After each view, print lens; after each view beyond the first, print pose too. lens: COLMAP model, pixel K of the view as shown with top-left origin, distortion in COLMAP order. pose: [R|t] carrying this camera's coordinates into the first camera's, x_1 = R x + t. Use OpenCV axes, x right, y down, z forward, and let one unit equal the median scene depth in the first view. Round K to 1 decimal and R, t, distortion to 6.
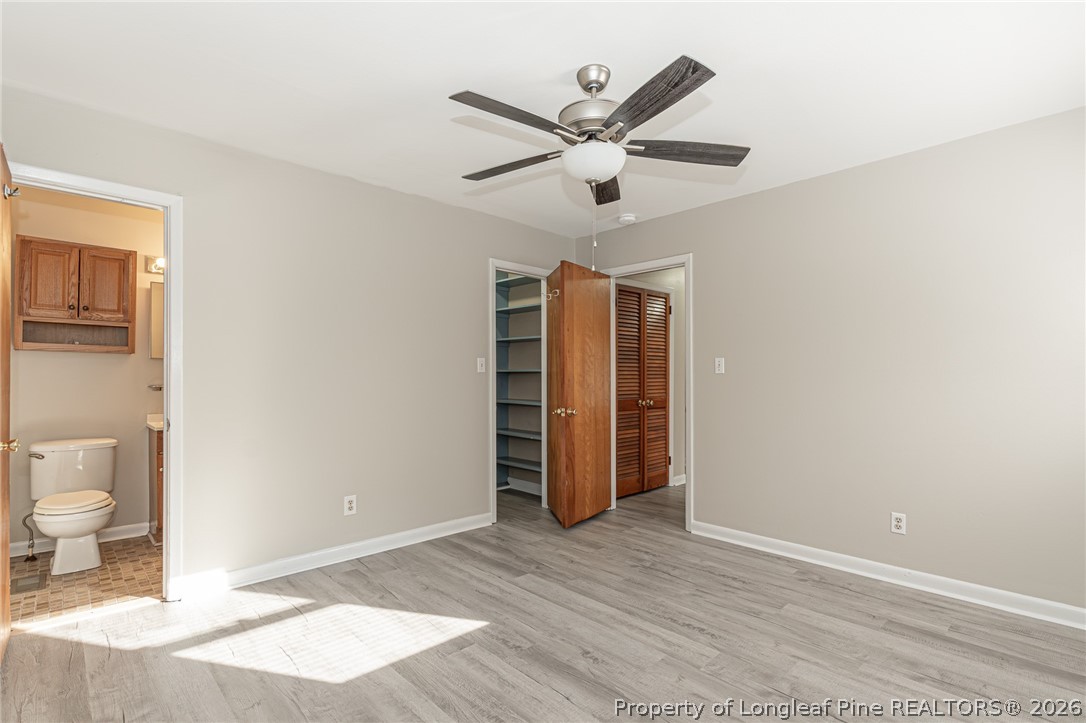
lens RADIAL K [[524.4, 0, 537.8], [0, 524.4, 362.8], [0, 0, 1]] dist [-0.000677, -0.000166]
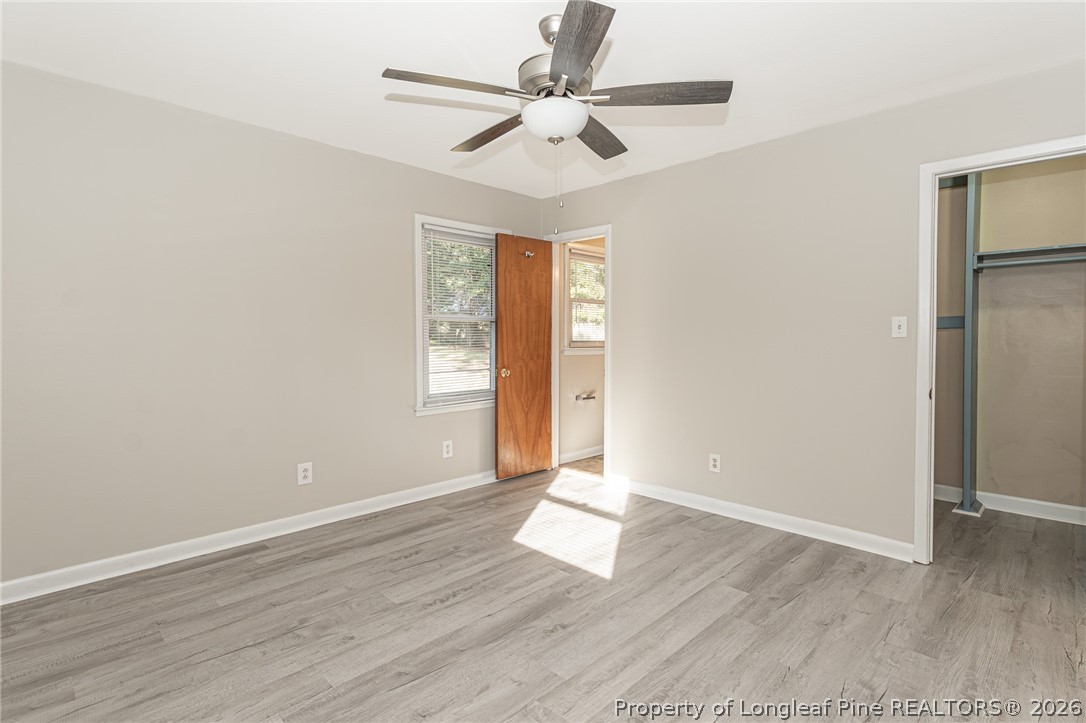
lens RADIAL K [[524.4, 0, 537.8], [0, 524.4, 362.8], [0, 0, 1]] dist [-0.000677, -0.000166]
pose [[0.023472, 0.044160, -0.998749, 0.826537], [0.026523, 0.998645, 0.044779, 0.010576], [0.999373, -0.027541, 0.022269, 0.741046]]
